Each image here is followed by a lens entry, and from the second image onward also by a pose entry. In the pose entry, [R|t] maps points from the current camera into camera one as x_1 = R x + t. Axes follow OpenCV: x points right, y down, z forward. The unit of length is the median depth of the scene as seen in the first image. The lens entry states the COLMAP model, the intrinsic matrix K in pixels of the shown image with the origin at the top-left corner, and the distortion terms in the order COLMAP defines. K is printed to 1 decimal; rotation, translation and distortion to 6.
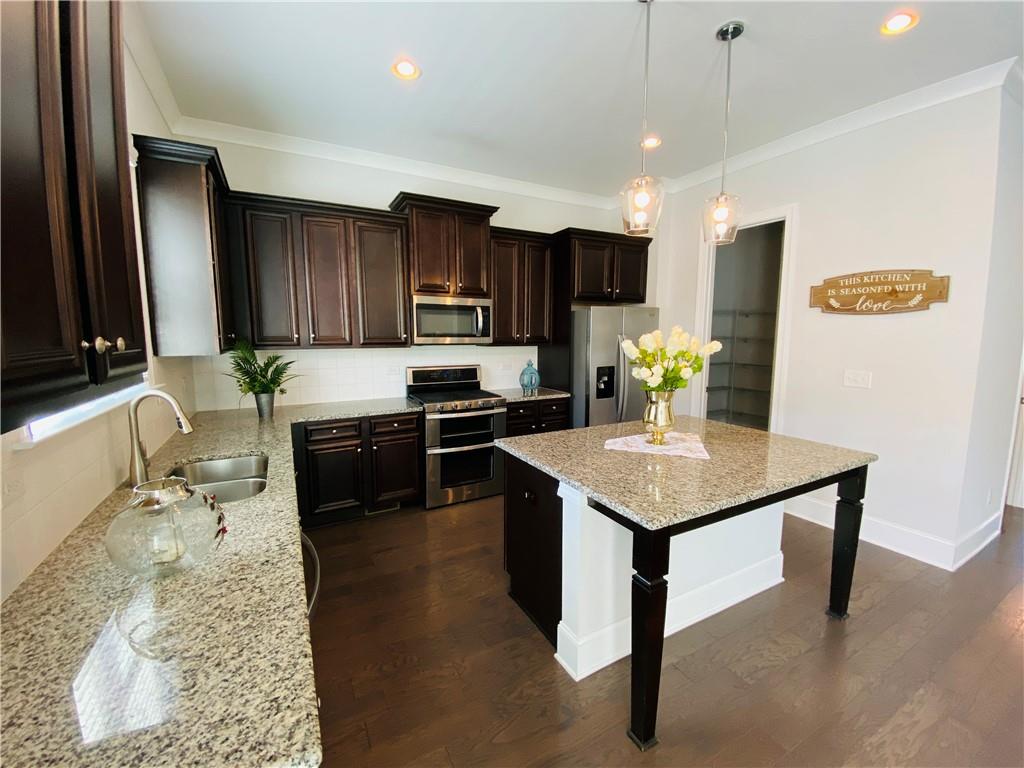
lens RADIAL K [[413.4, 0, 496.7], [0, 413.4, 377.1], [0, 0, 1]] dist [0.001942, -0.004678]
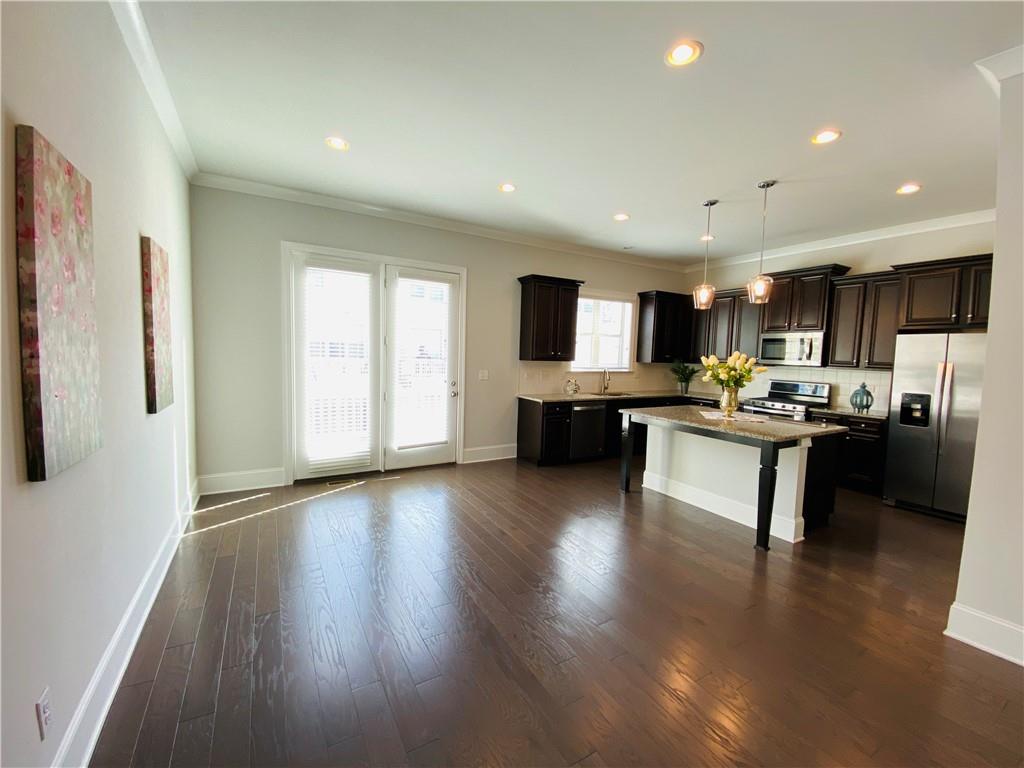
lens RADIAL K [[413.4, 0, 506.7], [0, 413.4, 381.4], [0, 0, 1]] dist [0.001942, -0.004678]
pose [[0.032370, 0.071396, -0.996923, 1.403532], [-0.134701, 0.988657, 0.066430, 0.013624], [0.990357, 0.132136, 0.041620, -0.043622]]
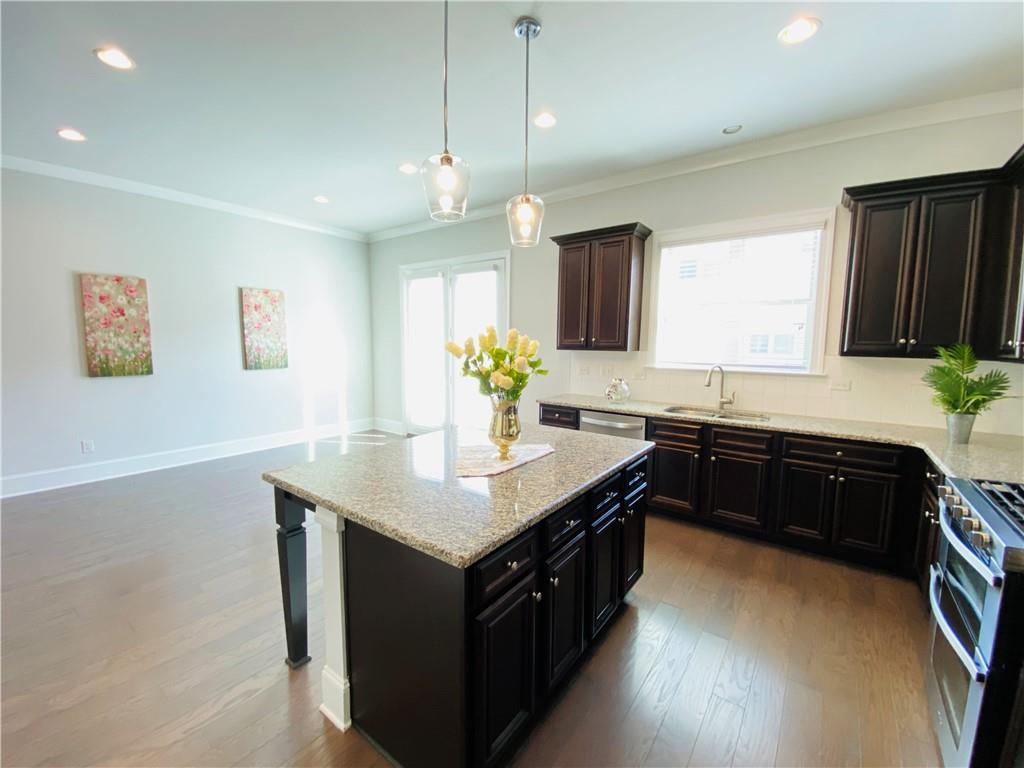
lens RADIAL K [[413.4, 0, 516.4], [0, 413.4, 391.4], [0, 0, 1]] dist [0.001942, -0.004678]
pose [[-0.904880, 0.048335, -0.422914, 0.478151], [-0.051336, 0.973889, 0.221147, -0.114842], [0.422560, 0.221822, -0.878771, 1.143213]]
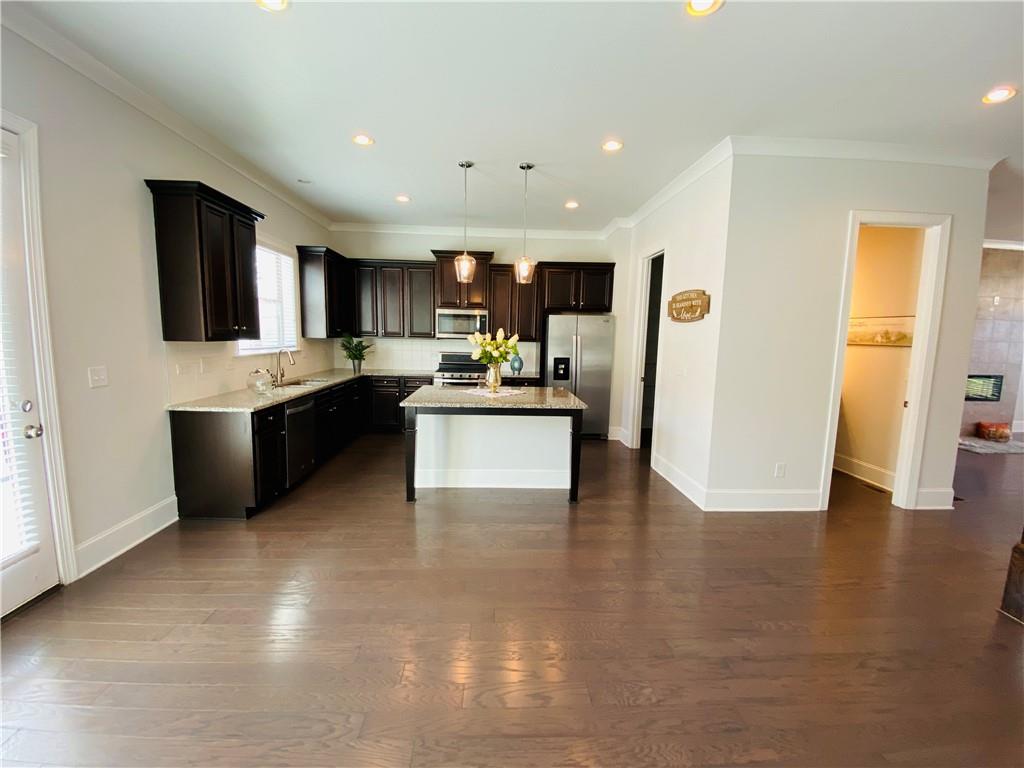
lens RADIAL K [[413.4, 0, 505.9], [0, 413.4, 385.4], [0, 0, 1]] dist [0.001942, -0.004678]
pose [[0.901144, 0.073540, -0.427238, 0.799905], [-0.069422, 0.997268, 0.025232, 0.053681], [0.427926, 0.006922, 0.903787, -0.412570]]
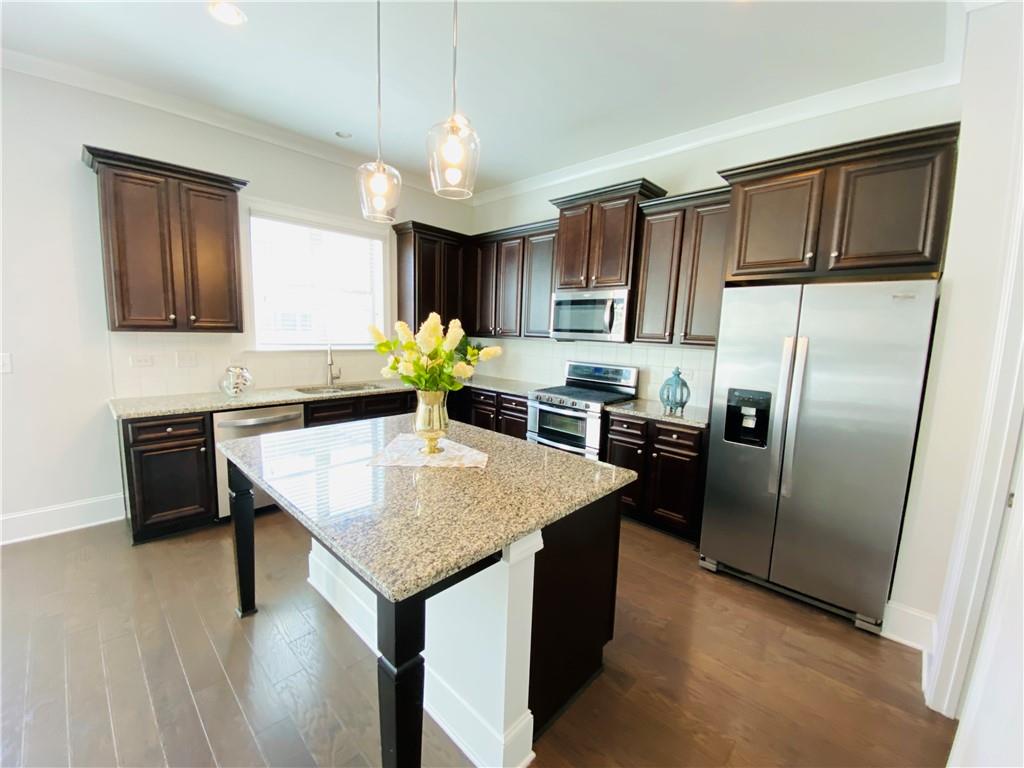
lens RADIAL K [[413.4, 0, 500.0], [0, 413.4, 383.0], [0, 0, 1]] dist [0.001942, -0.004678]
pose [[0.316481, 0.135463, -0.938877, 0.804287], [-0.136225, 0.985982, 0.096340, -0.049622], [0.938766, 0.097408, 0.330499, 0.528348]]
